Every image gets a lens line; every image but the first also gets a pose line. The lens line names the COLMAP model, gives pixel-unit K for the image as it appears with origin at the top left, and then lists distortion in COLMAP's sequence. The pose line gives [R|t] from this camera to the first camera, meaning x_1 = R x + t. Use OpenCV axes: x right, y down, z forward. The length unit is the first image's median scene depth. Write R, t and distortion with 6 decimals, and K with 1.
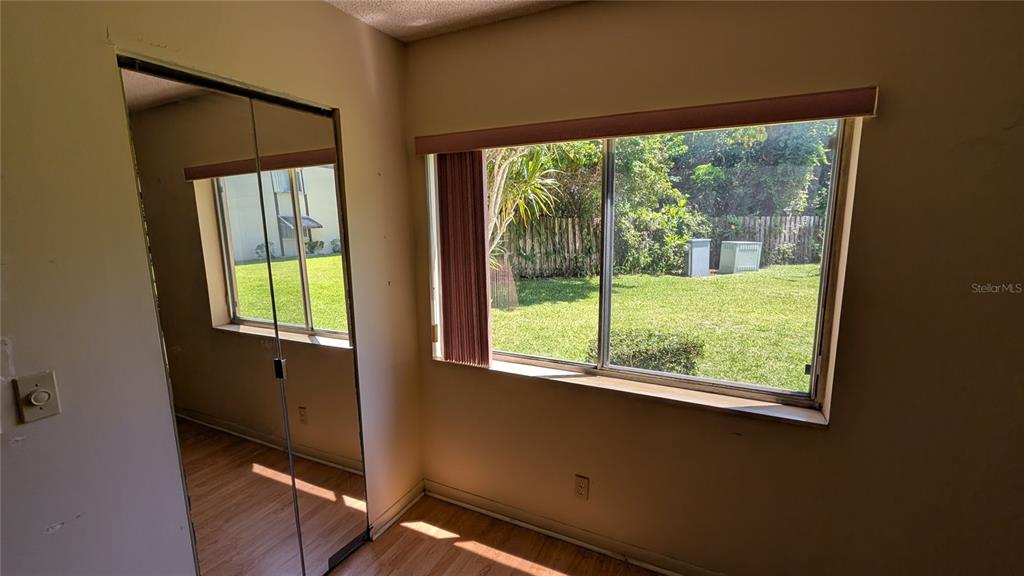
lens RADIAL K [[433.3, 0, 513.2], [0, 433.3, 293.5], [0, 0, 1]] dist [0.003713, -0.000366]
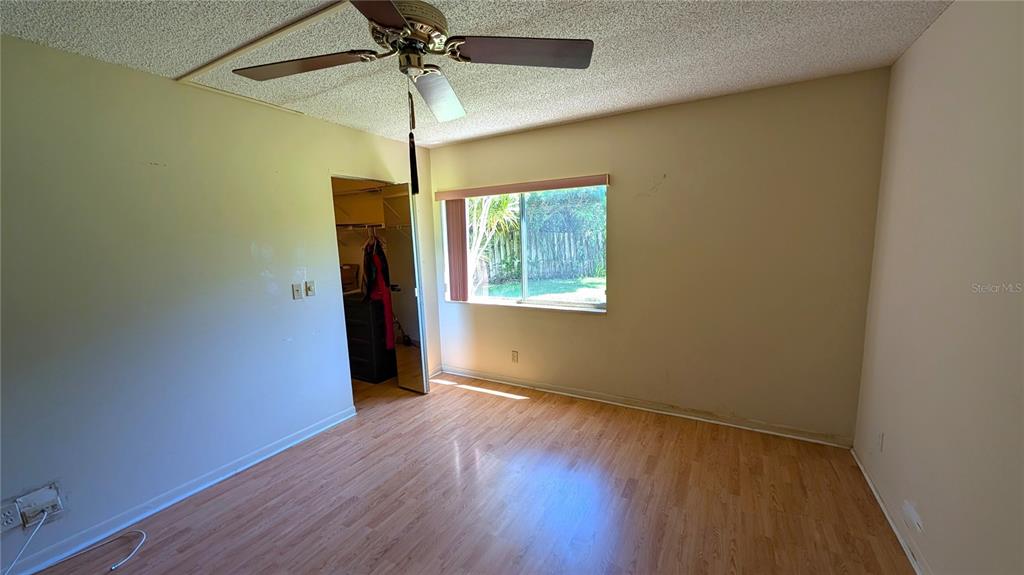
lens RADIAL K [[388.4, 0, 514.2], [0, 388.4, 283.9], [0, 0, 1]] dist [0.000644, -0.000671]
pose [[0.998470, -0.012529, -0.053866, 0.155121], [0.010057, 0.998895, -0.045914, 0.108890], [0.054381, 0.045302, 0.997492, -0.522873]]
